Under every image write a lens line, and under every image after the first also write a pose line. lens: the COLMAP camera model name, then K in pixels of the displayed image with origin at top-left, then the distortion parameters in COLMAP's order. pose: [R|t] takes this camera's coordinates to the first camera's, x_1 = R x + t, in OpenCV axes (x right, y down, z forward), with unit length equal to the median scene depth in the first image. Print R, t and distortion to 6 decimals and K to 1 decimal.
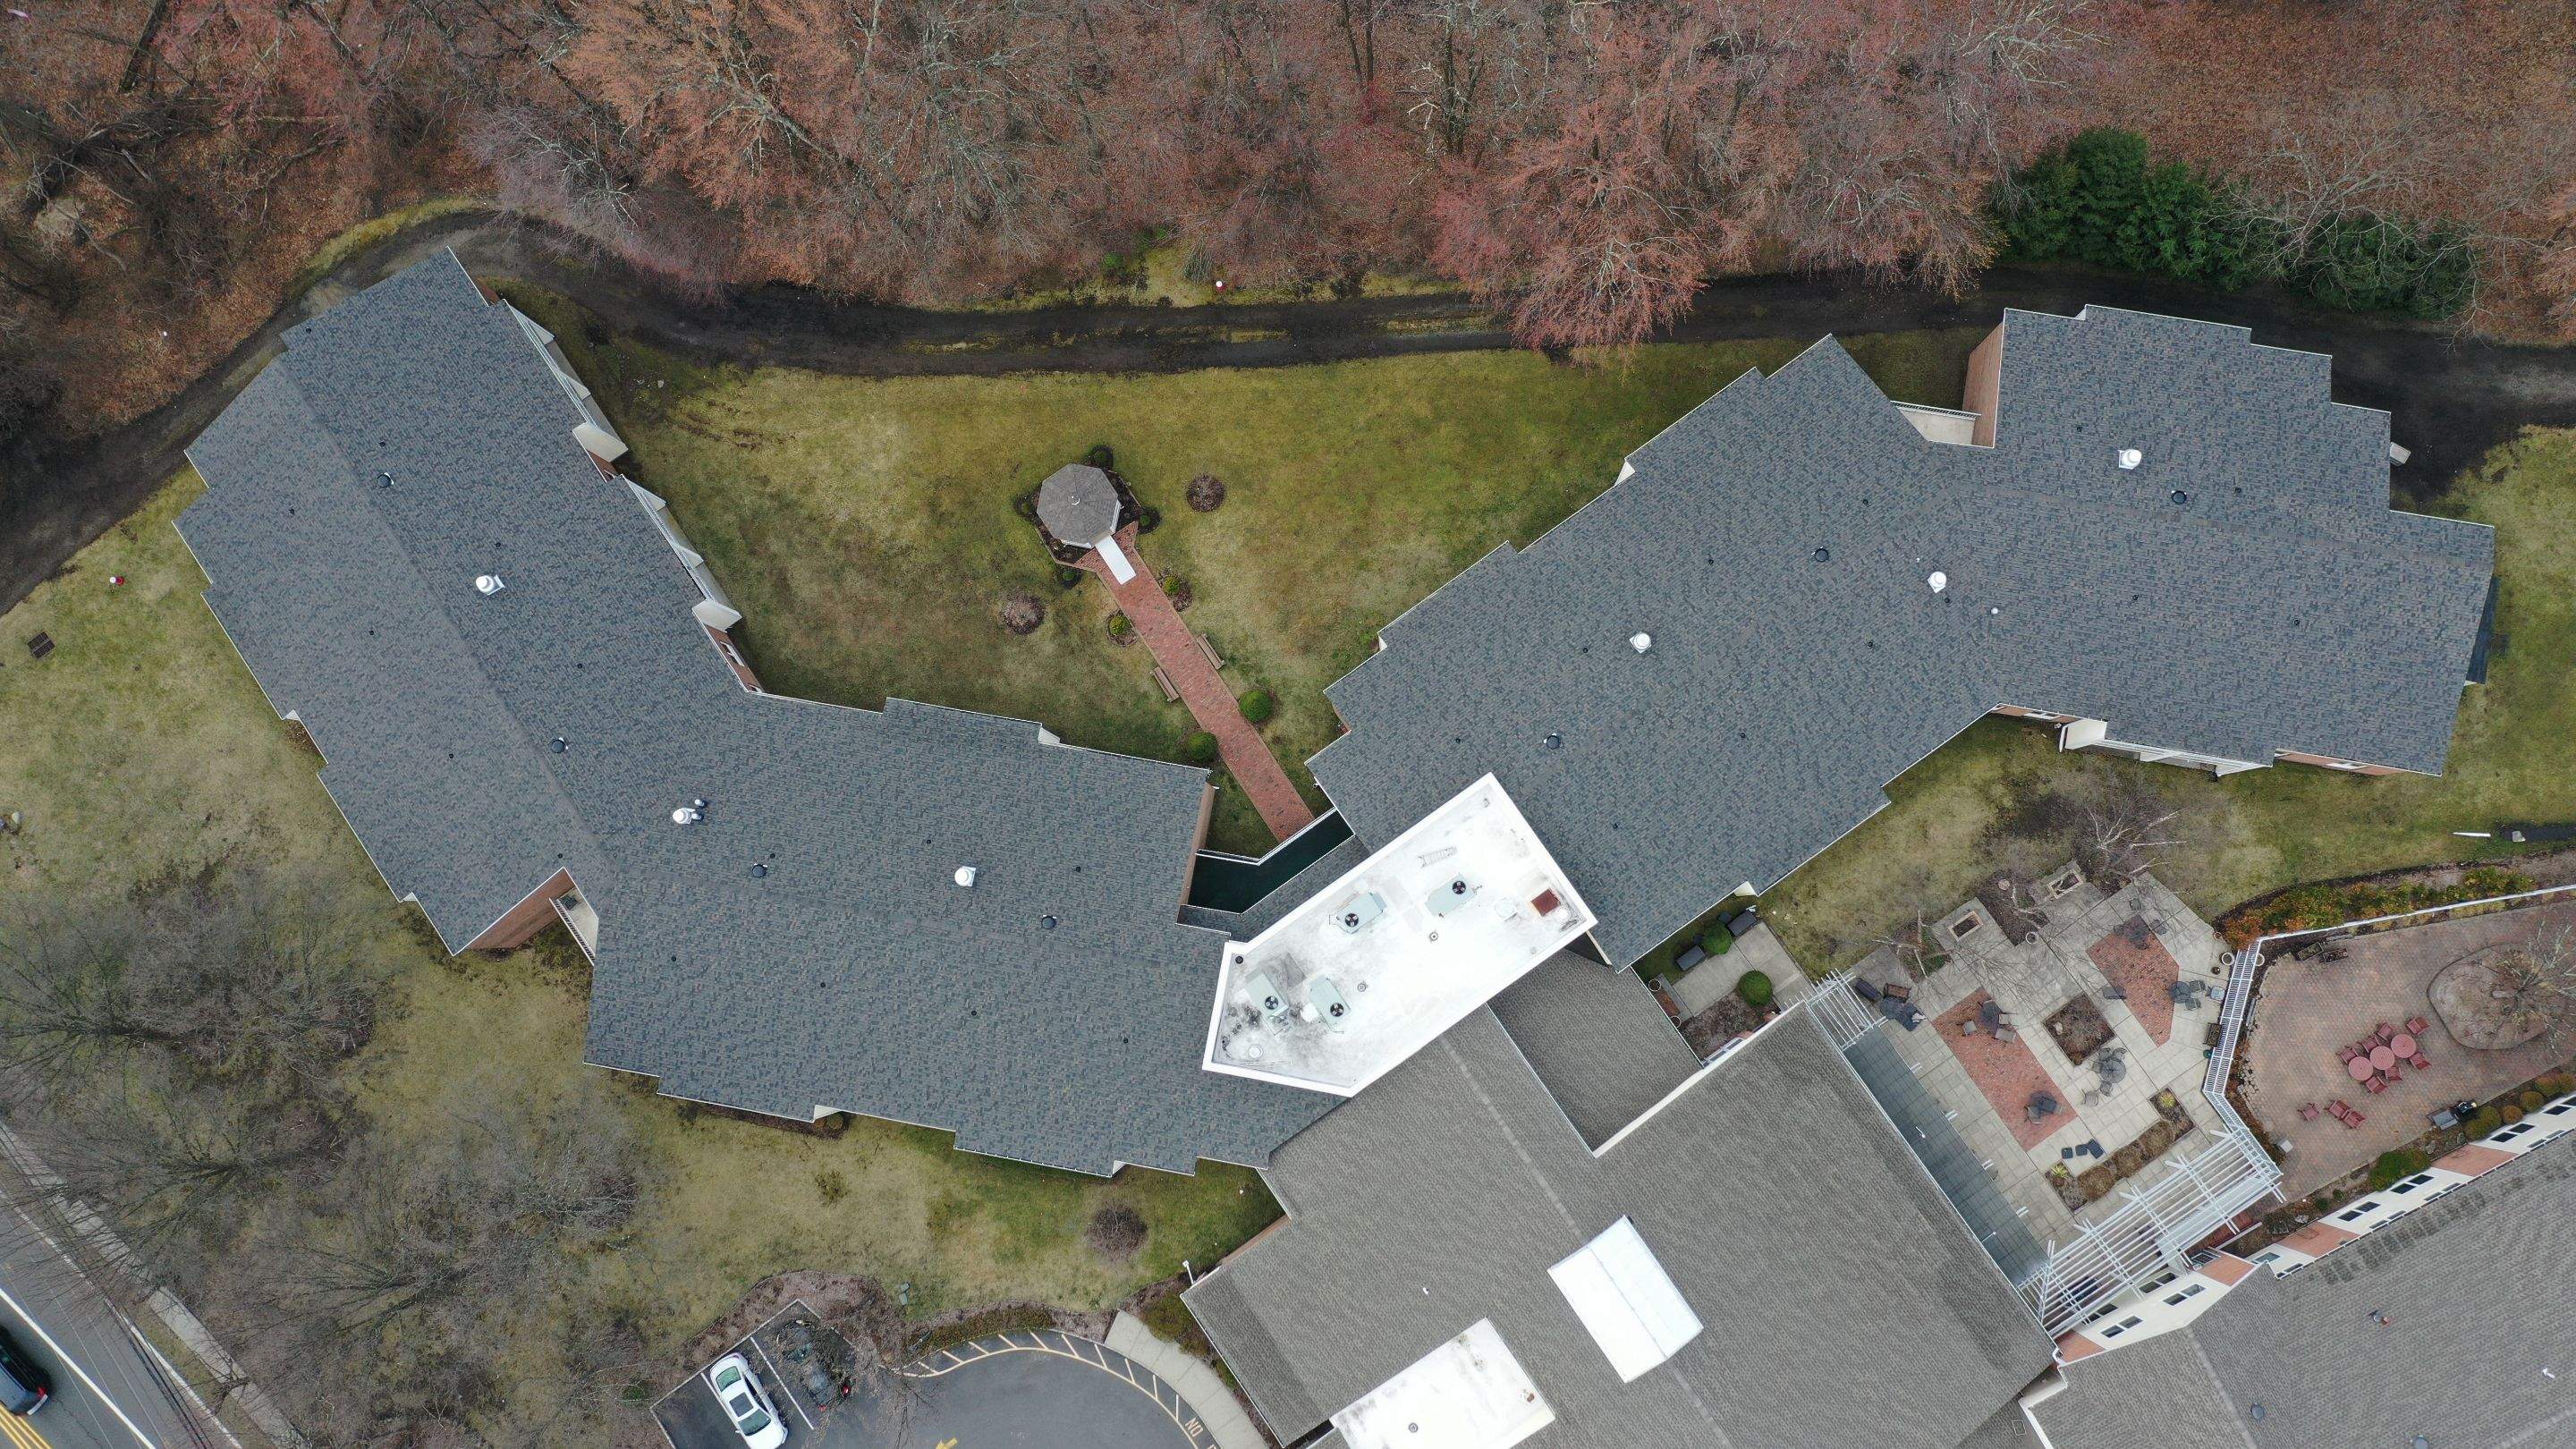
lens RADIAL K [[2053.2, 0, 1288.5], [0, 2053.2, 723.8], [0, 0, 1]] dist [0.013866, 0.005645]
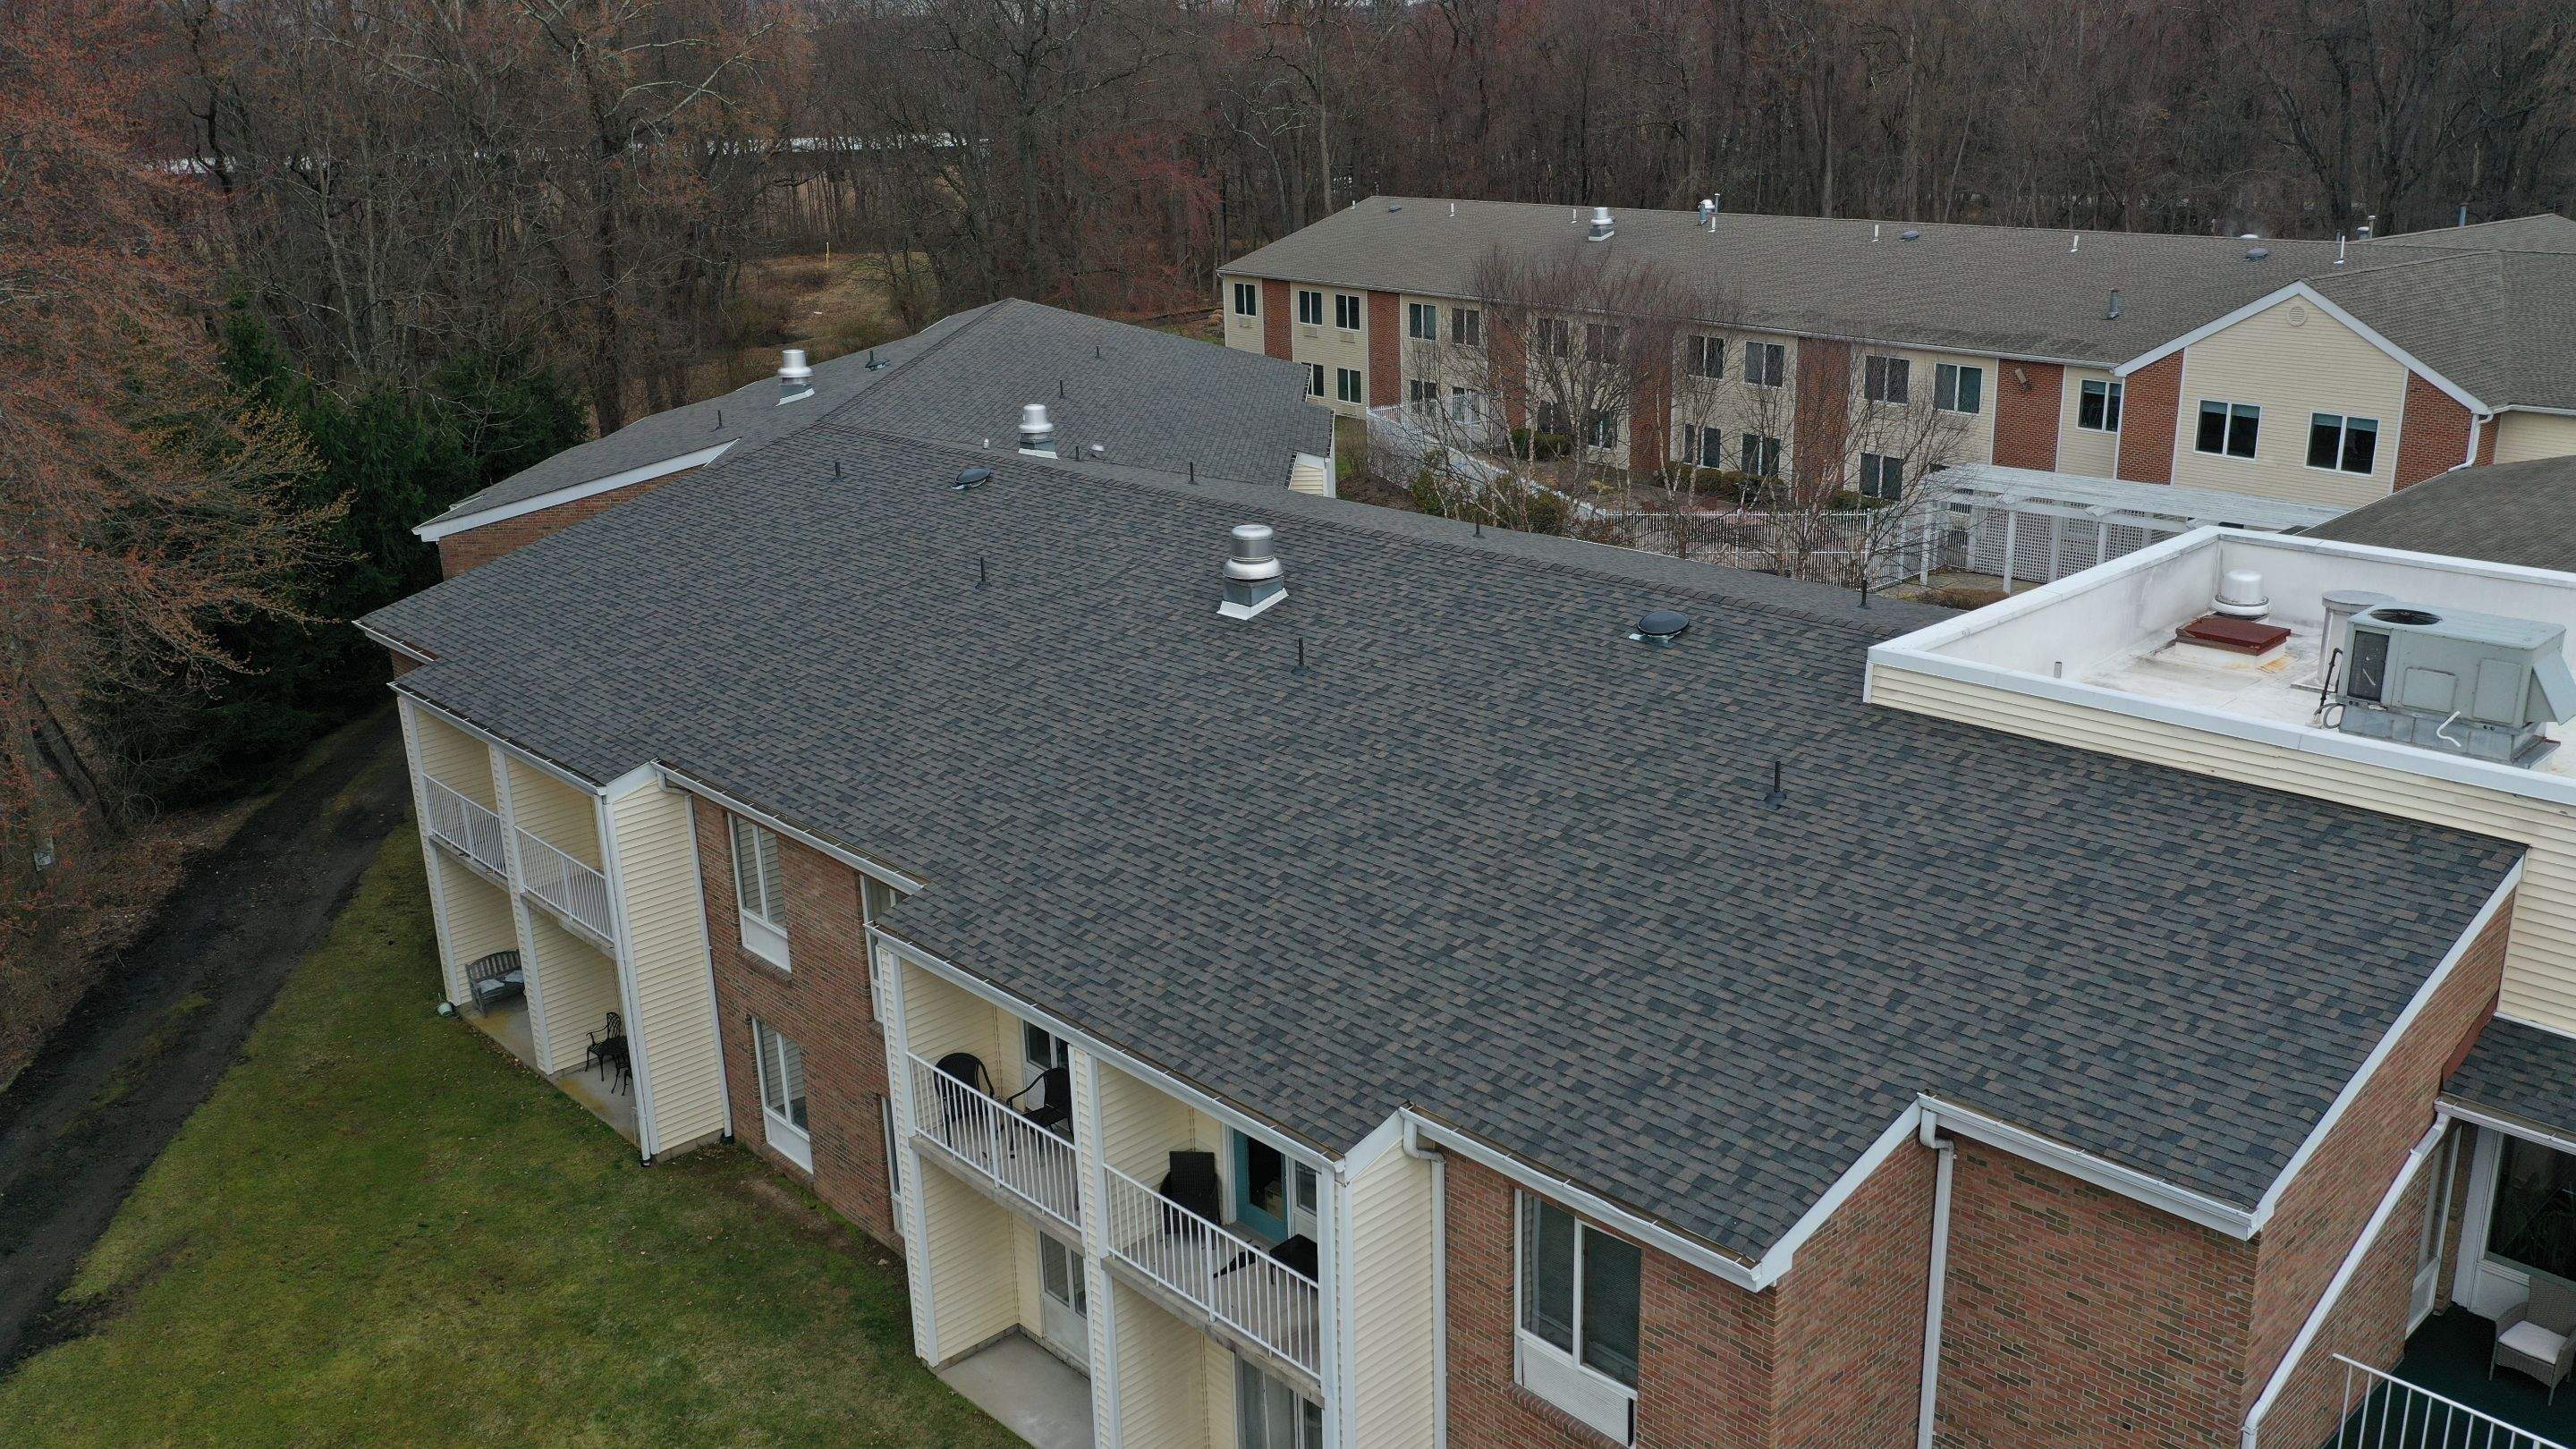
lens RADIAL K [[2053.2, 0, 1290.9], [0, 2053.2, 725.3], [0, 0, 1]] dist [0.013866, 0.005645]
pose [[-0.135908, -0.243693, 0.960283, -0.118549], [0.988815, 0.026742, 0.146733, -0.073807], [-0.061437, 0.969484, 0.237333, 0.893381]]
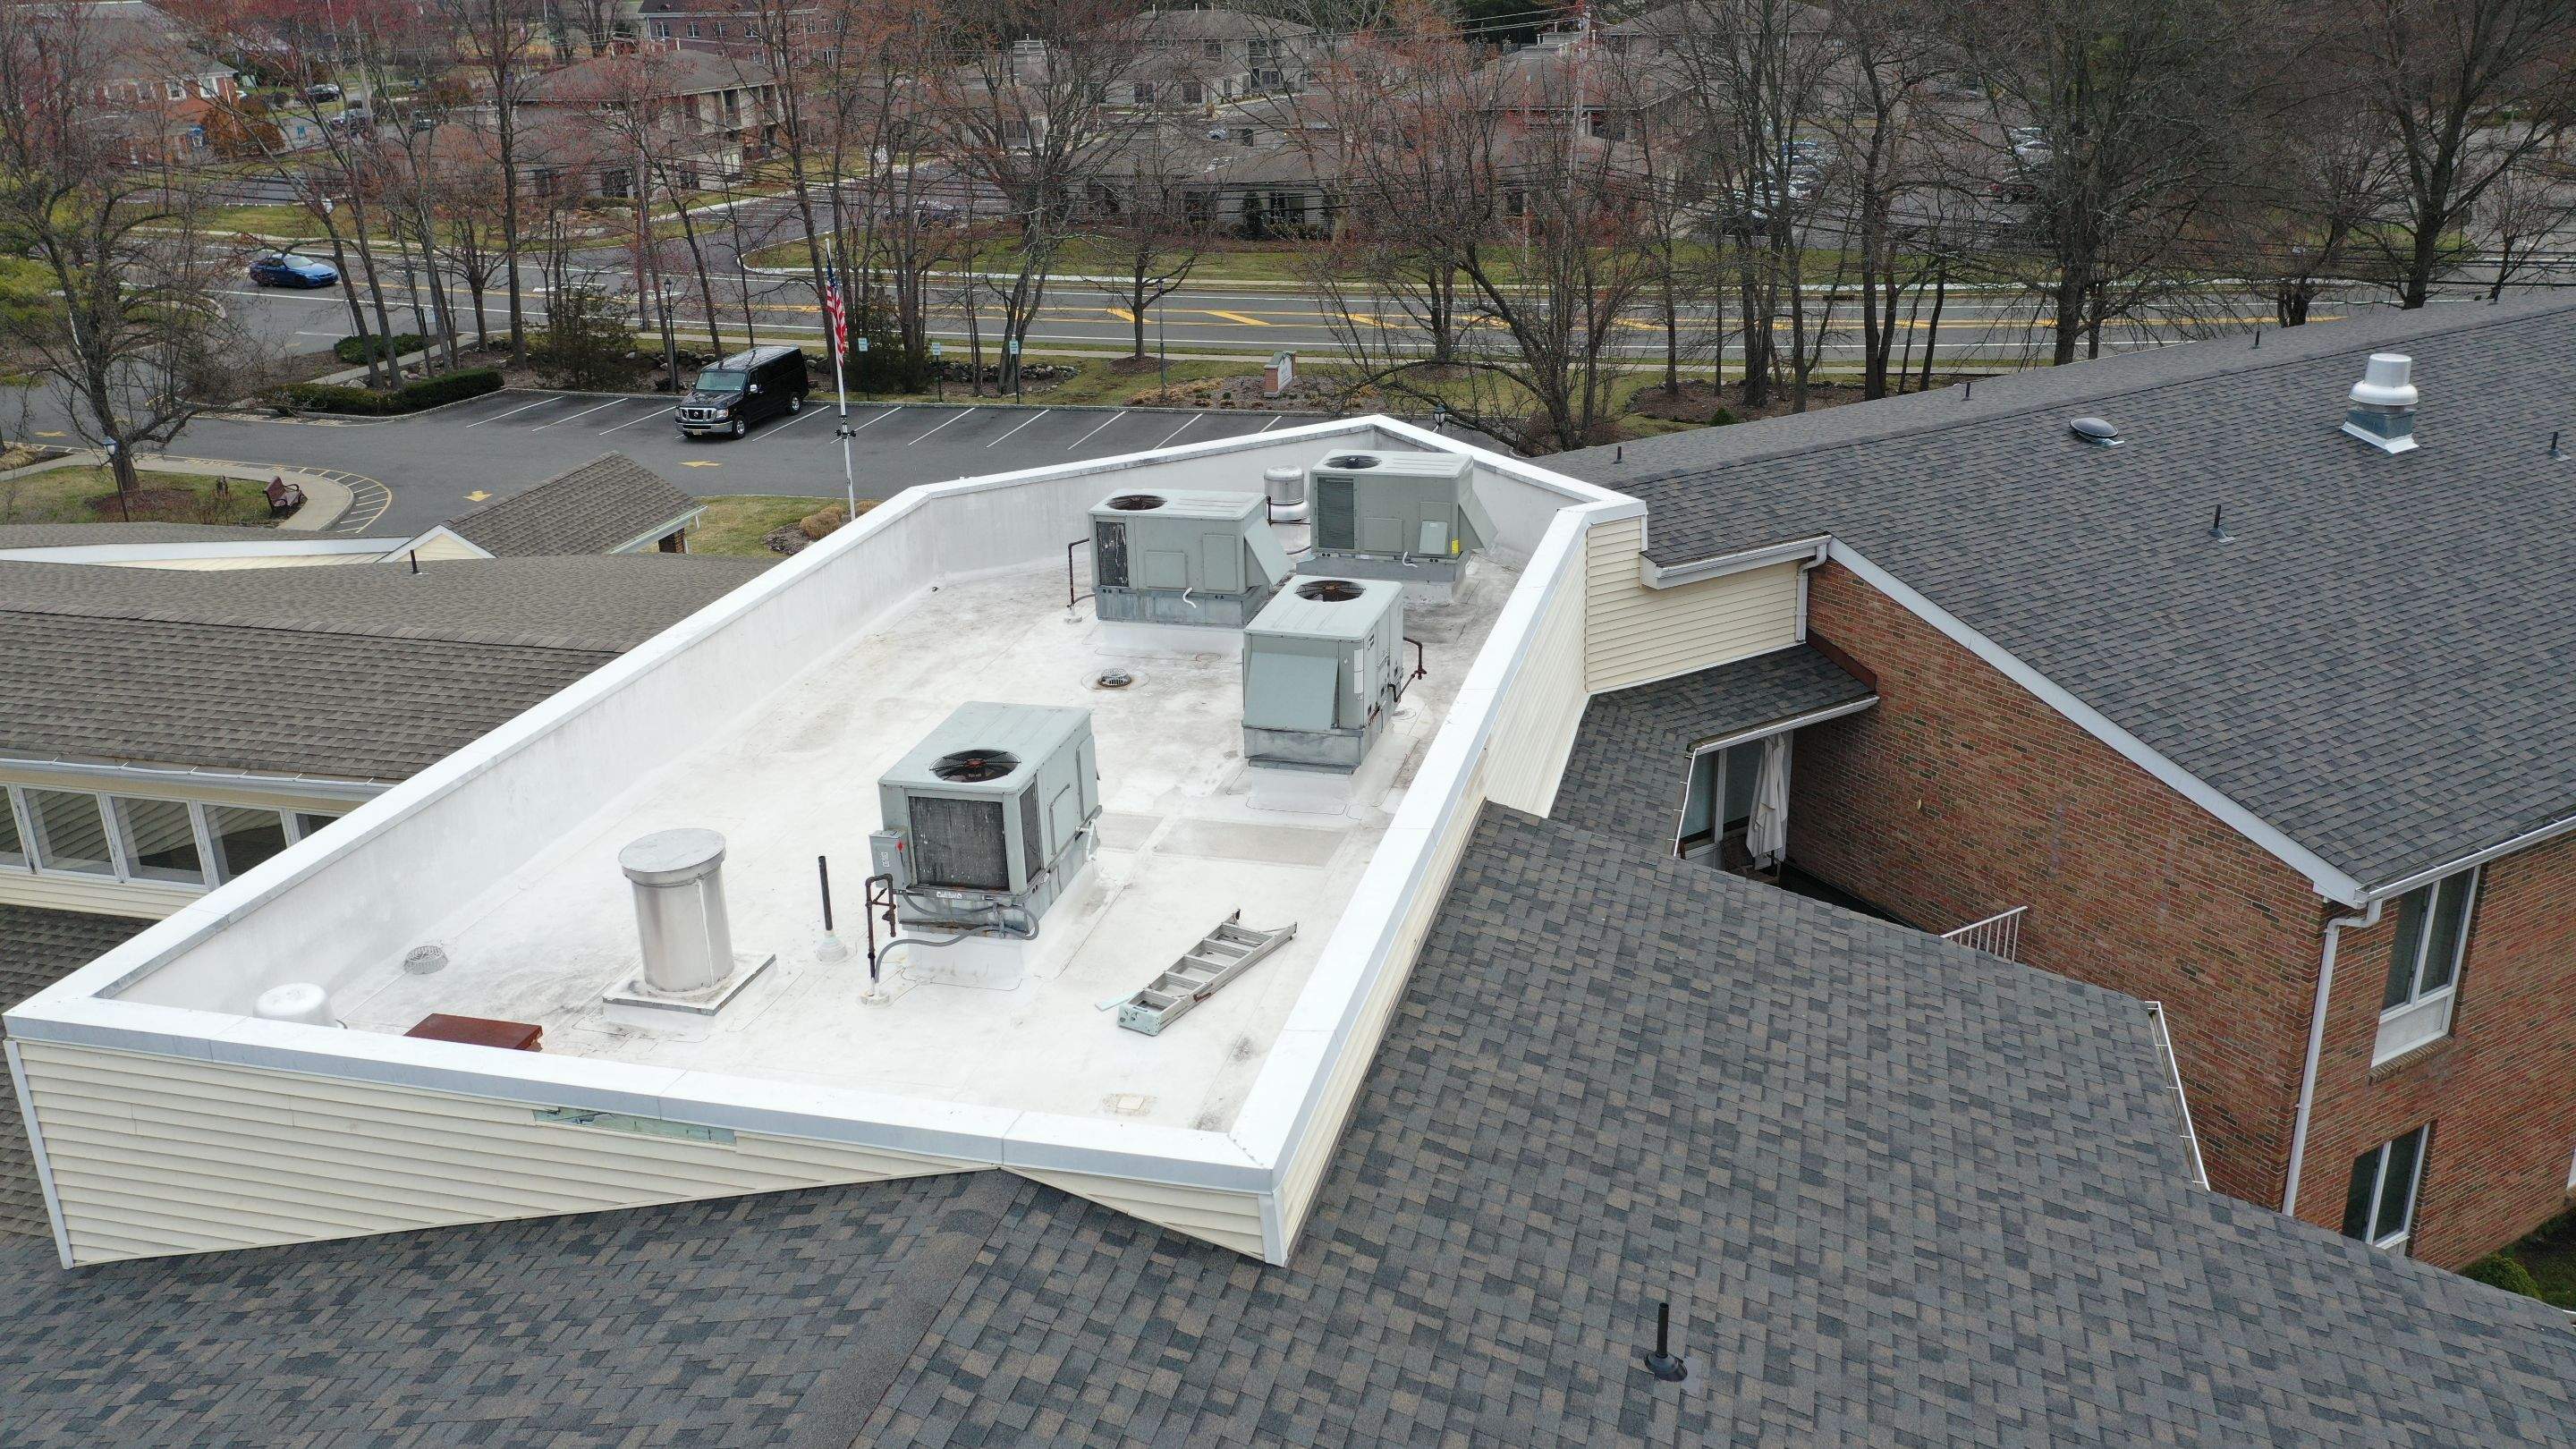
lens RADIAL K [[2053.2, 0, 1290.4], [0, 2053.2, 727.9], [0, 0, 1]] dist [0.013866, 0.005645]
pose [[-0.759985, 0.299963, -0.576581, 0.147427], [-0.636338, -0.162857, 0.754024, -0.057571], [0.132279, 0.939947, 0.314646, 0.878337]]
